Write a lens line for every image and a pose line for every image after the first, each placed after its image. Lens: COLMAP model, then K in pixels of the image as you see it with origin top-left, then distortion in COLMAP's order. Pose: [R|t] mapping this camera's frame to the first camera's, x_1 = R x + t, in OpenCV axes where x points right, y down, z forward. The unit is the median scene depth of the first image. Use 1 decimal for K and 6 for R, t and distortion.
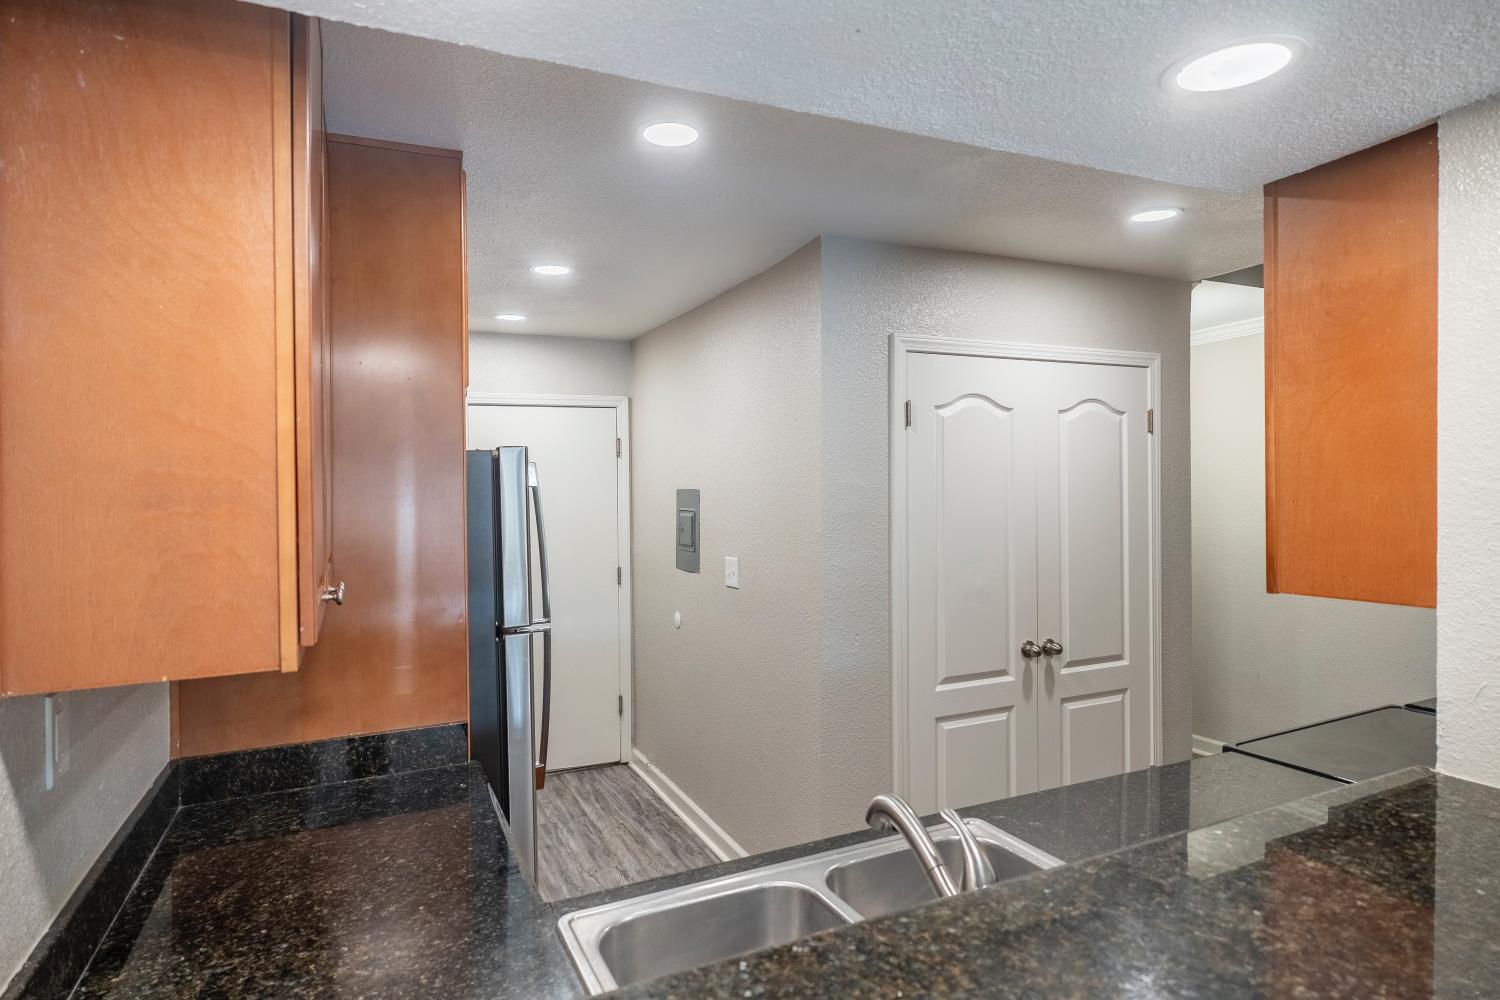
lens RADIAL K [[815.3, 0, 853.2], [0, 815.3, 530.5], [0, 0, 1]] dist [-0.003081, 0.000877]
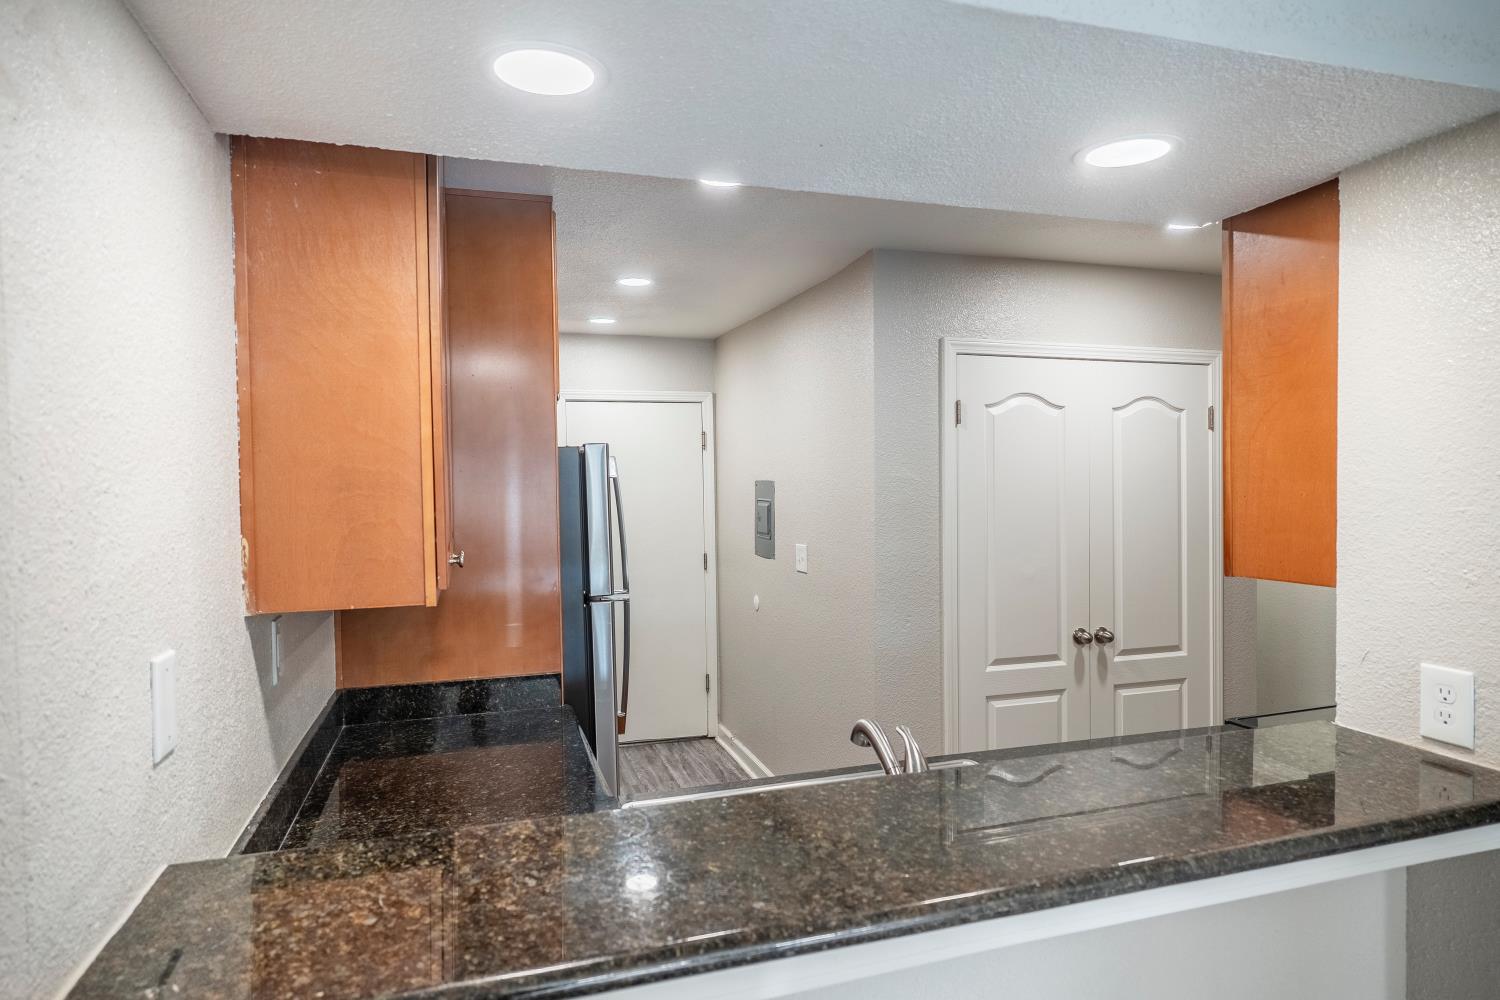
lens RADIAL K [[858.8, 0, 894.3], [0, 858.8, 570.7], [0, 0, 1]] dist [-0.009646, 0.003391]
pose [[0.996143, 0.018283, -0.085823, 0.115178], [-0.013698, 0.998462, 0.053712, 0.008092], [0.086673, -0.052329, 0.994862, -0.197337]]
